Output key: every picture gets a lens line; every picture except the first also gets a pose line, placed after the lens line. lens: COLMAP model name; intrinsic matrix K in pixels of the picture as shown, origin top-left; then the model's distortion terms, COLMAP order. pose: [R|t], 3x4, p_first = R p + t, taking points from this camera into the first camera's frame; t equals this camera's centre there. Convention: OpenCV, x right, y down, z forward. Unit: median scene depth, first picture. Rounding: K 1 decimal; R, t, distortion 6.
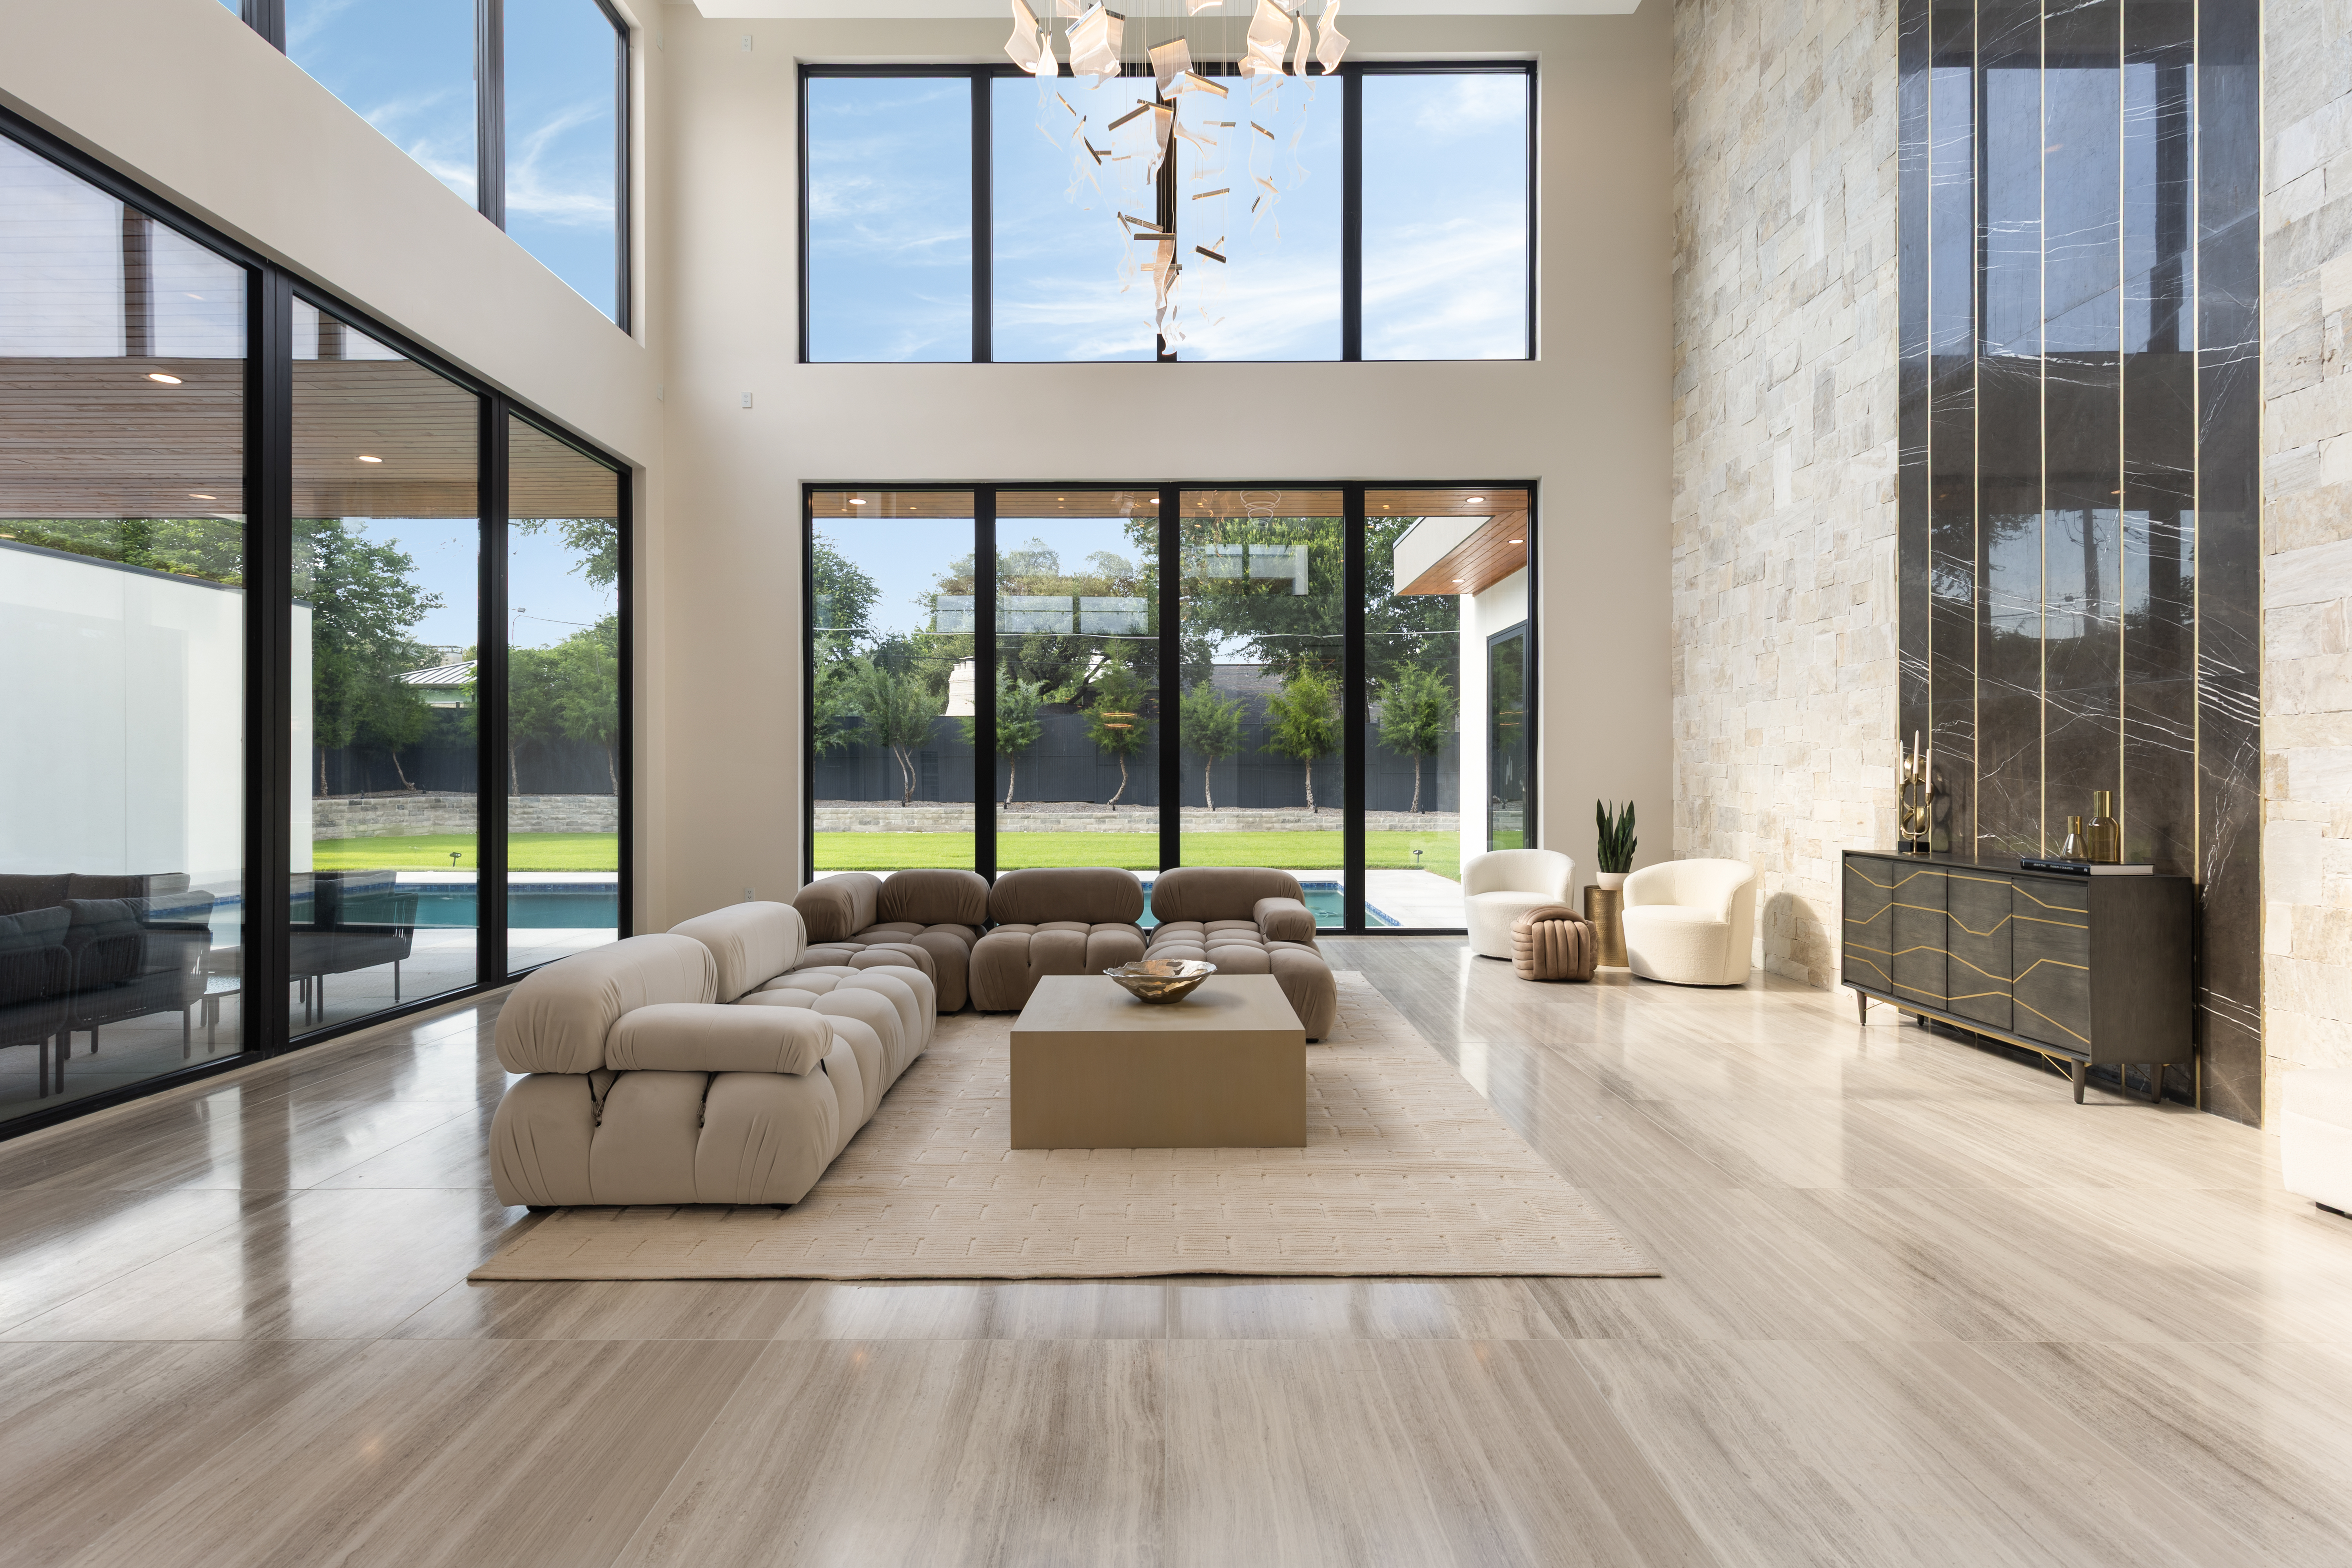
lens RADIAL K [[1042.5, 0, 1176.0], [0, 1042.5, 784.0], [0, 0, 1]] dist [0.004983, -0.000328]
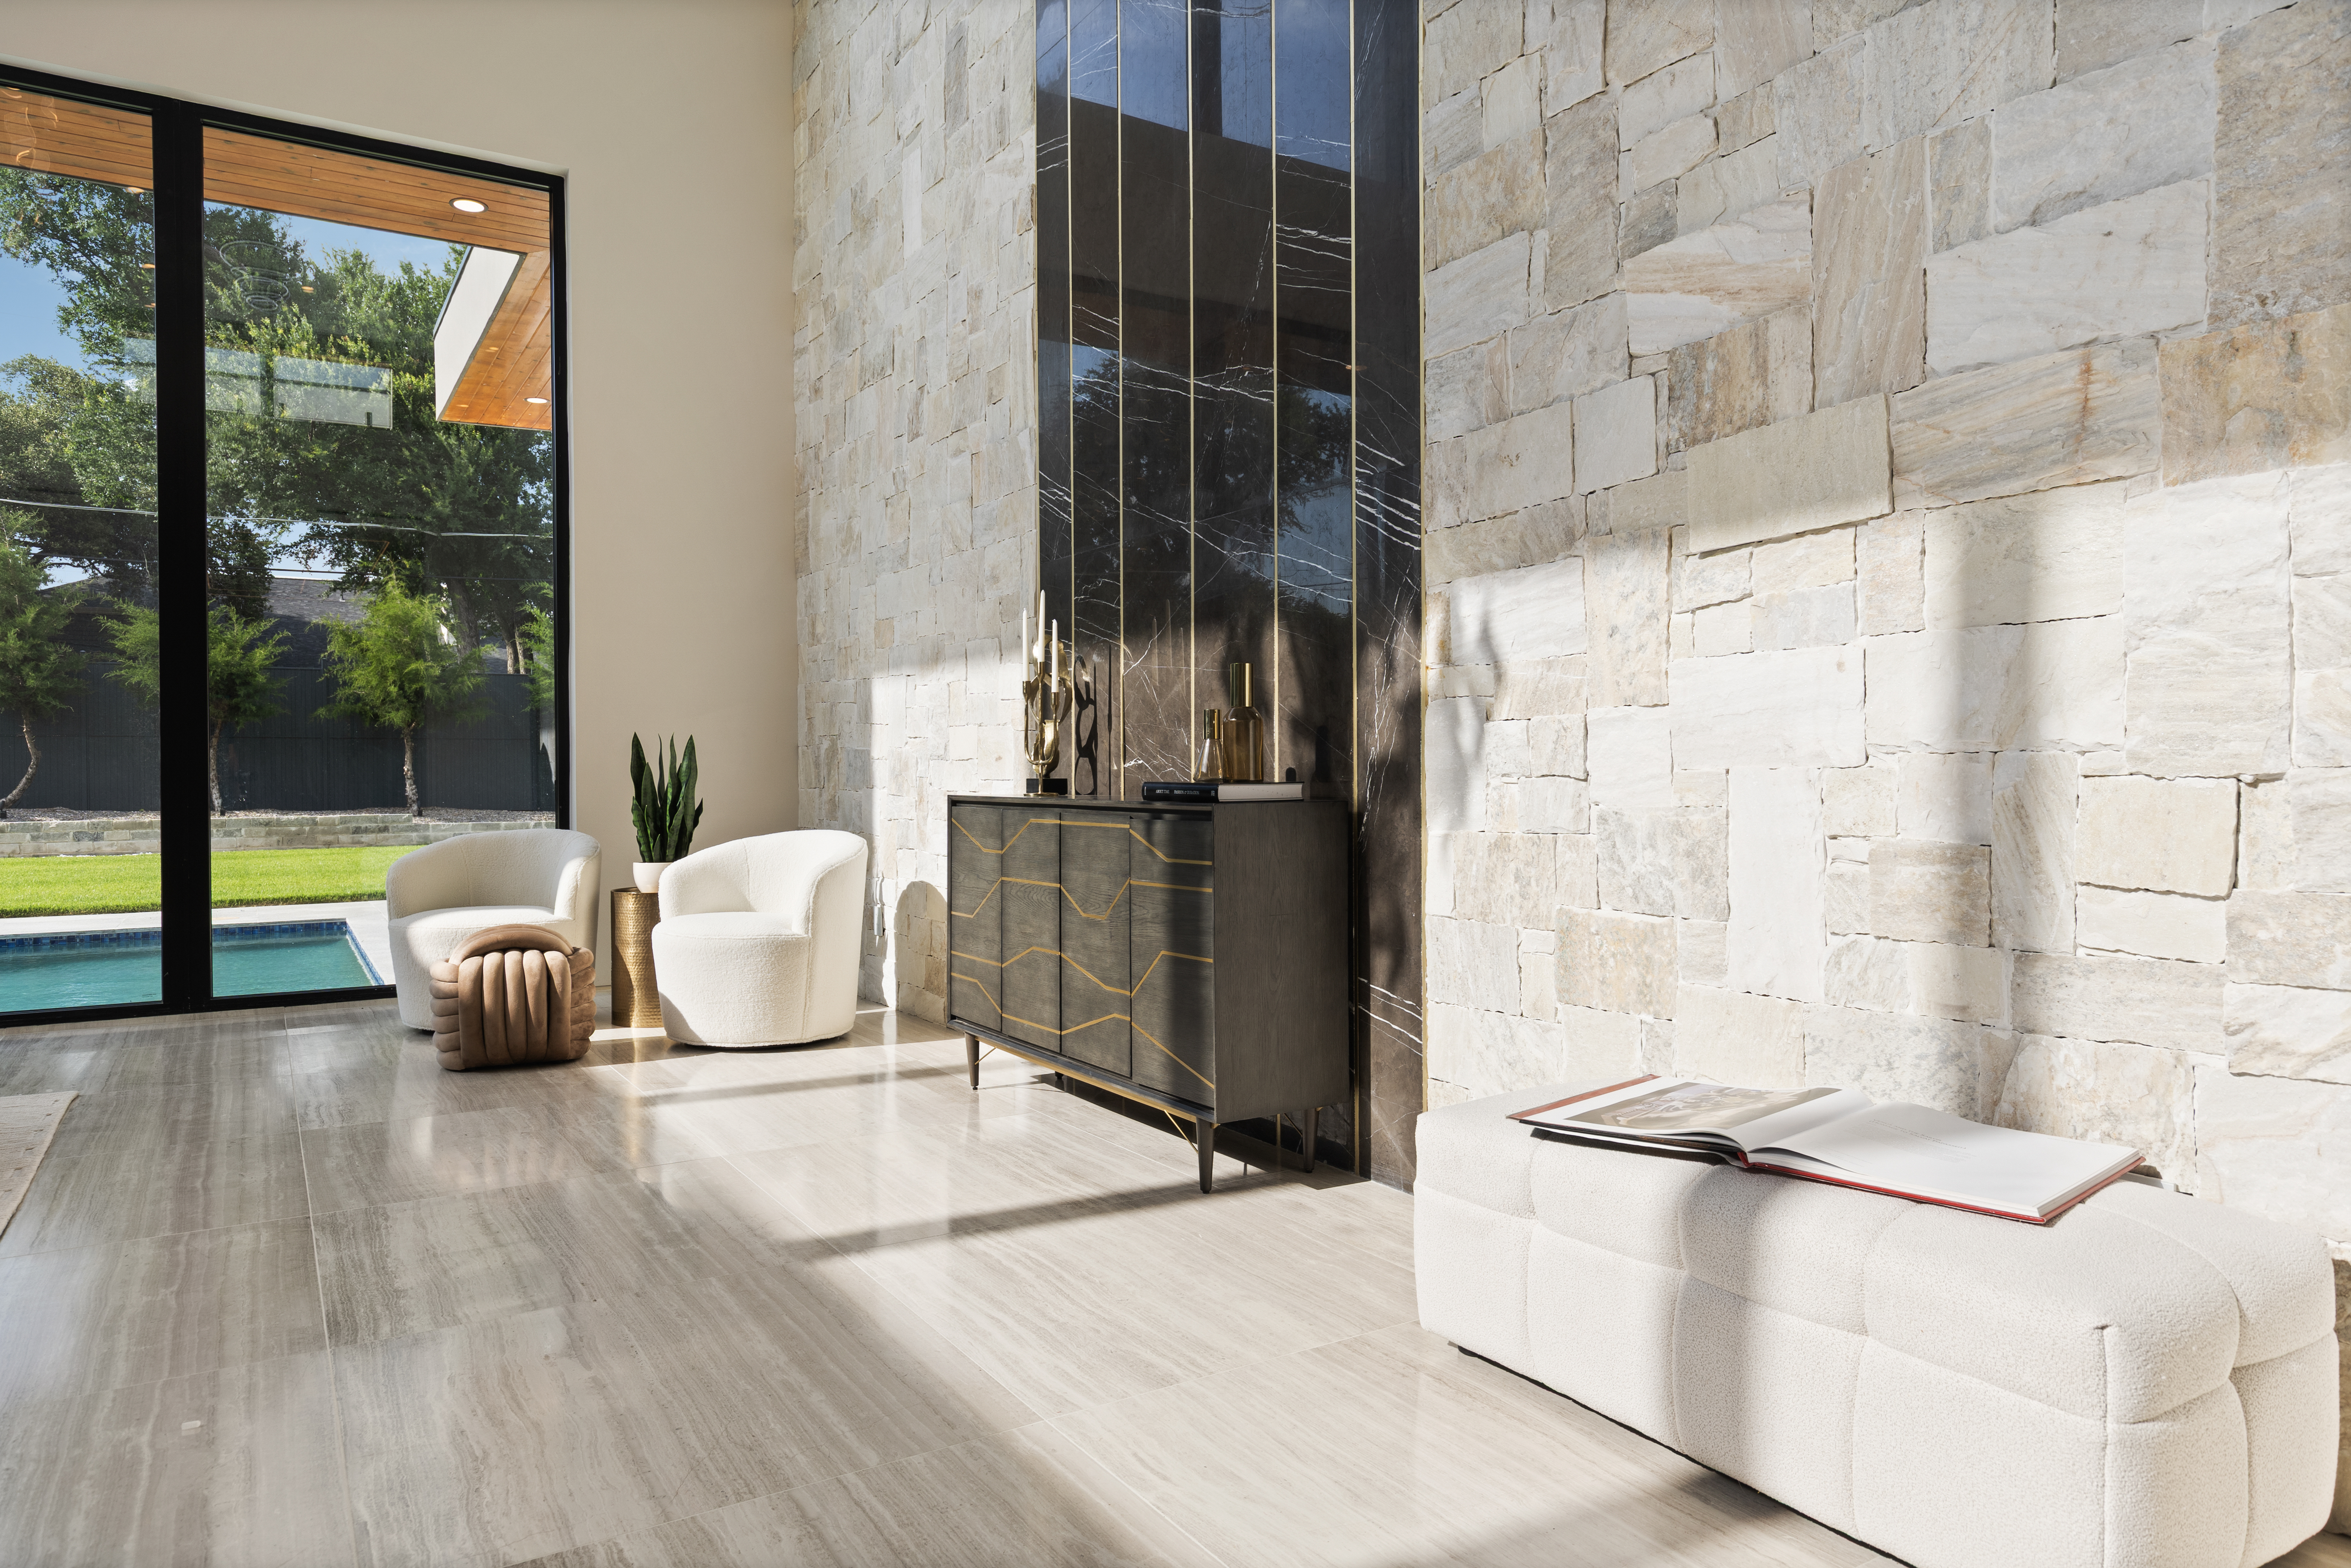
lens RADIAL K [[1477.1, 0, 1175.5], [0, 1477.1, 784.0], [0, 0, 1]] dist [0.005918, -0.000533]
pose [[0.839816, -0.005182, 0.542847, 0.242778], [0.003484, 0.999985, 0.004156, 0.044272], [-0.542860, -0.001599, 0.839821, 0.190910]]
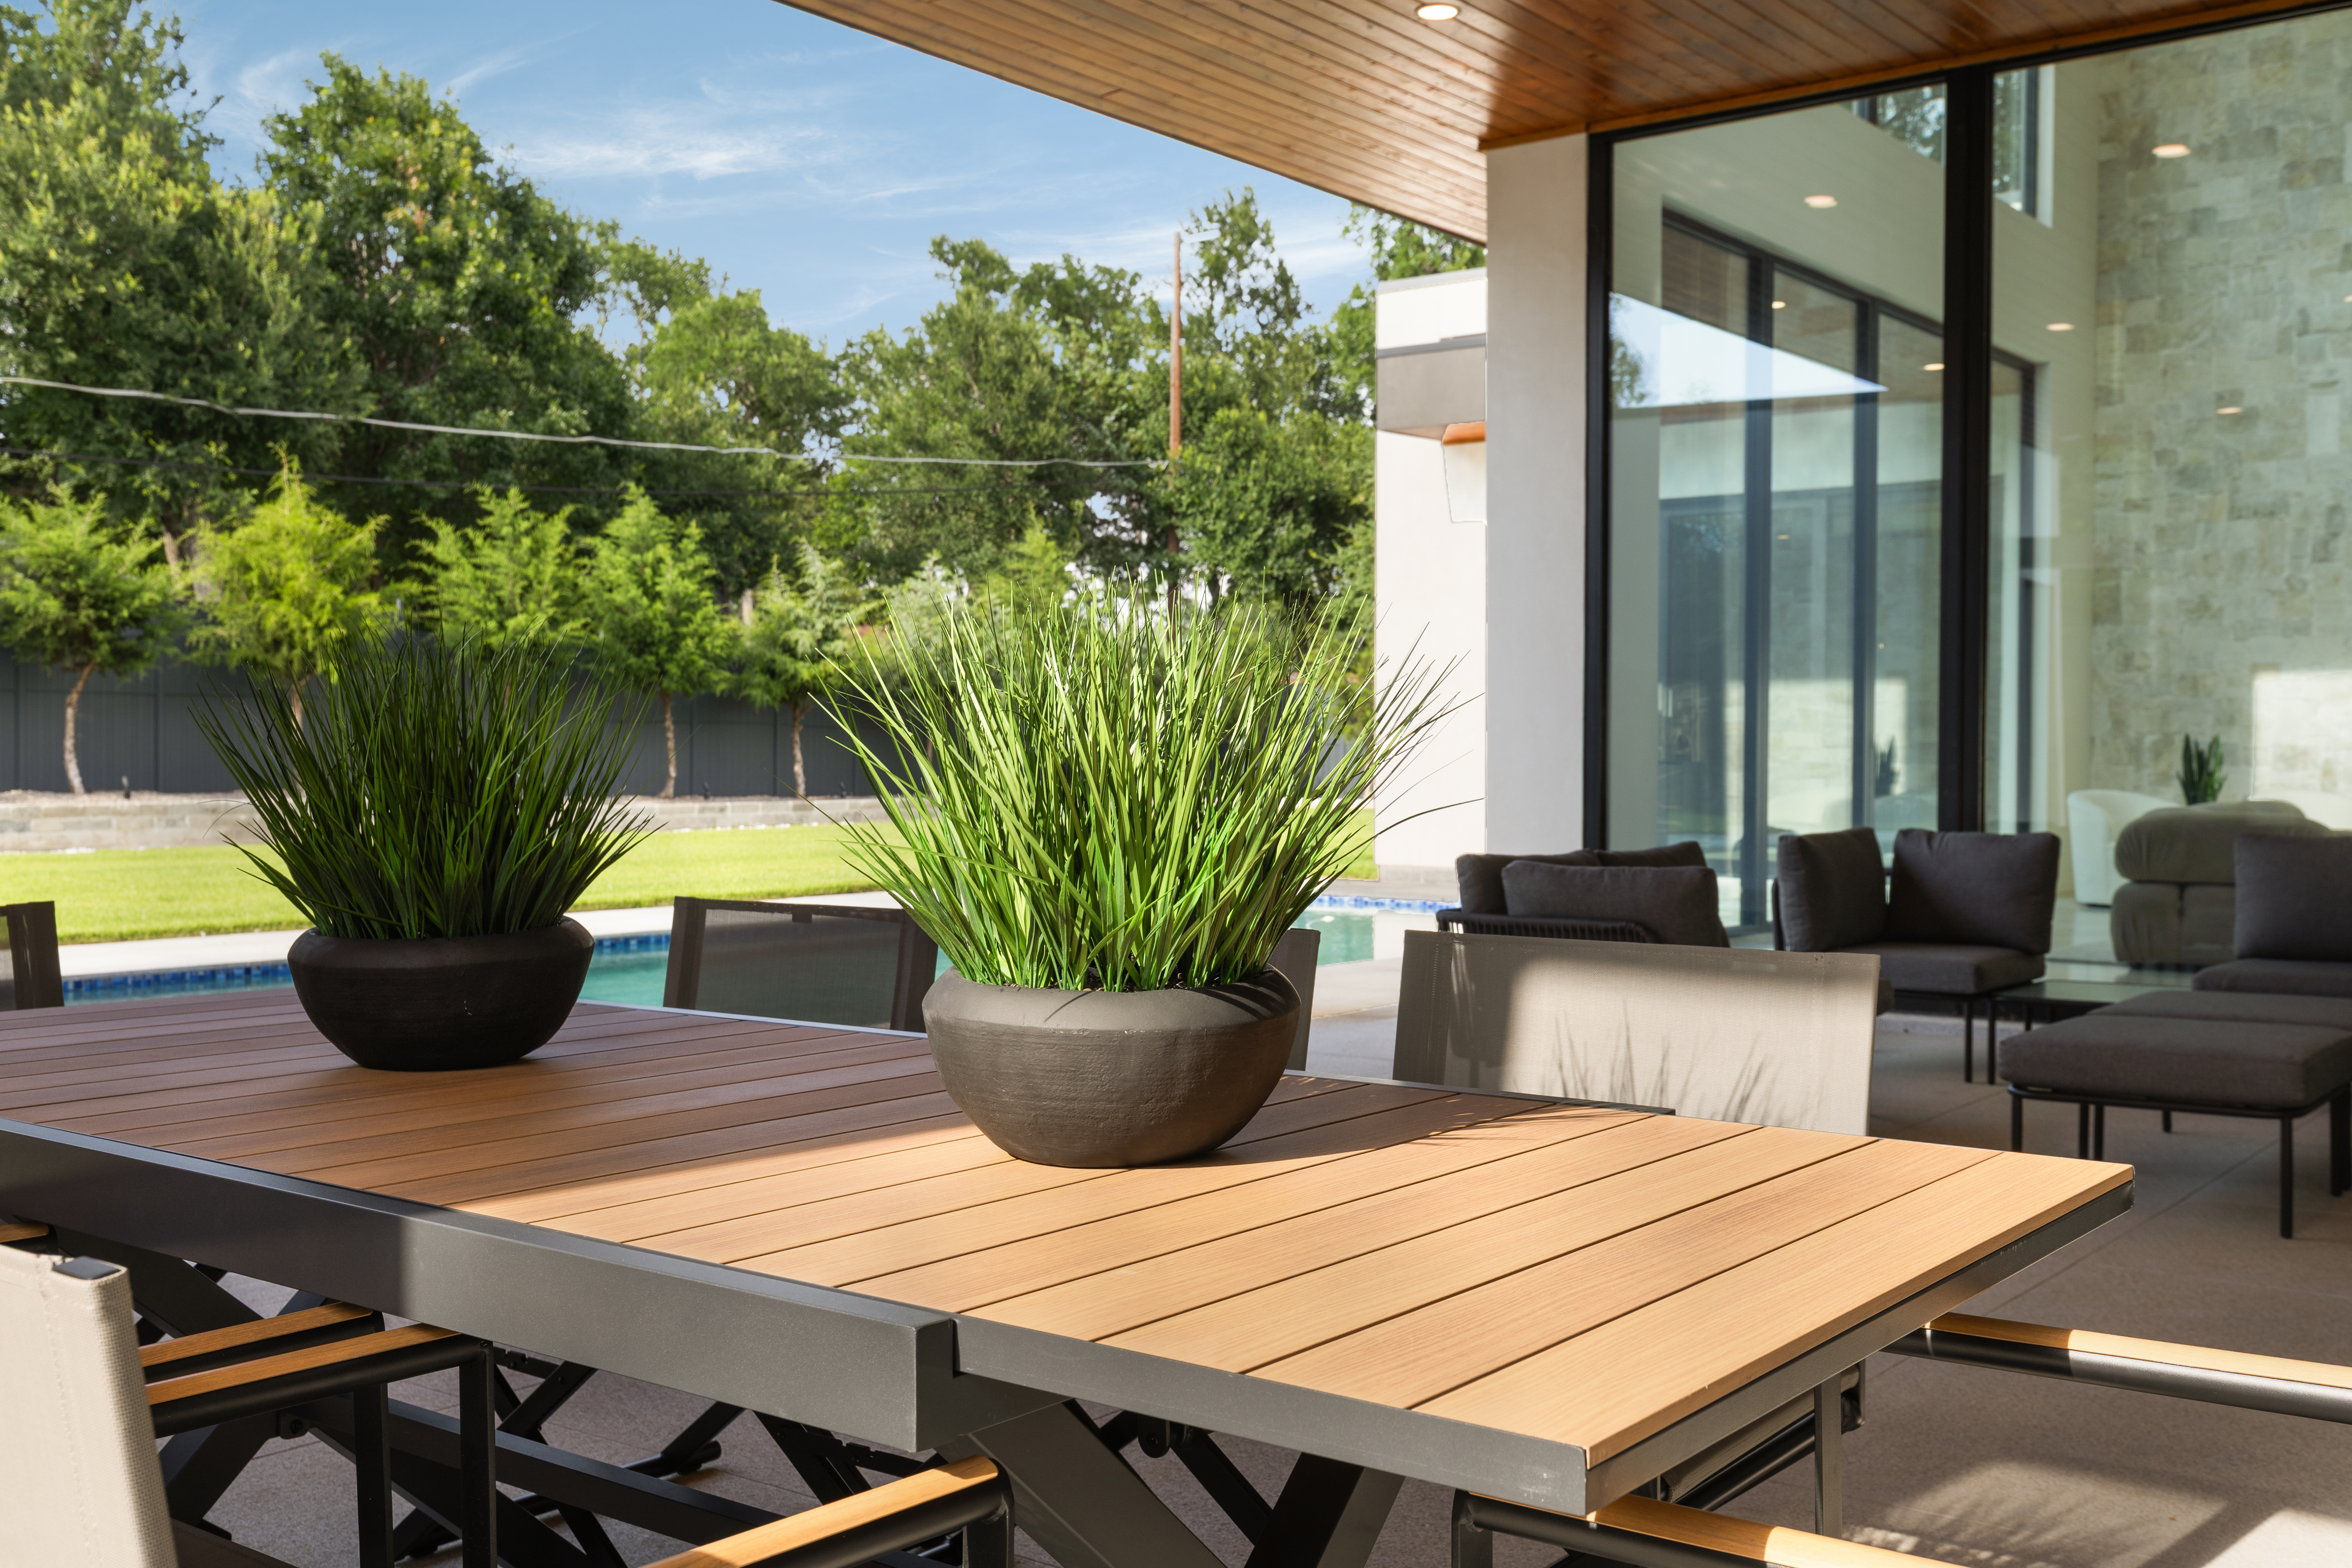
lens RADIAL K [[2289.2, 0, 1176.0], [0, 2289.2, 784.0], [0, 0, 1]] dist [-0.043848, -0.000223]
pose [[0.612365, -0.008656, 0.790527, -1.928825], [-0.005151, 0.999875, 0.014938, 0.031048], [-0.790558, -0.013220, 0.612244, 0.544768]]
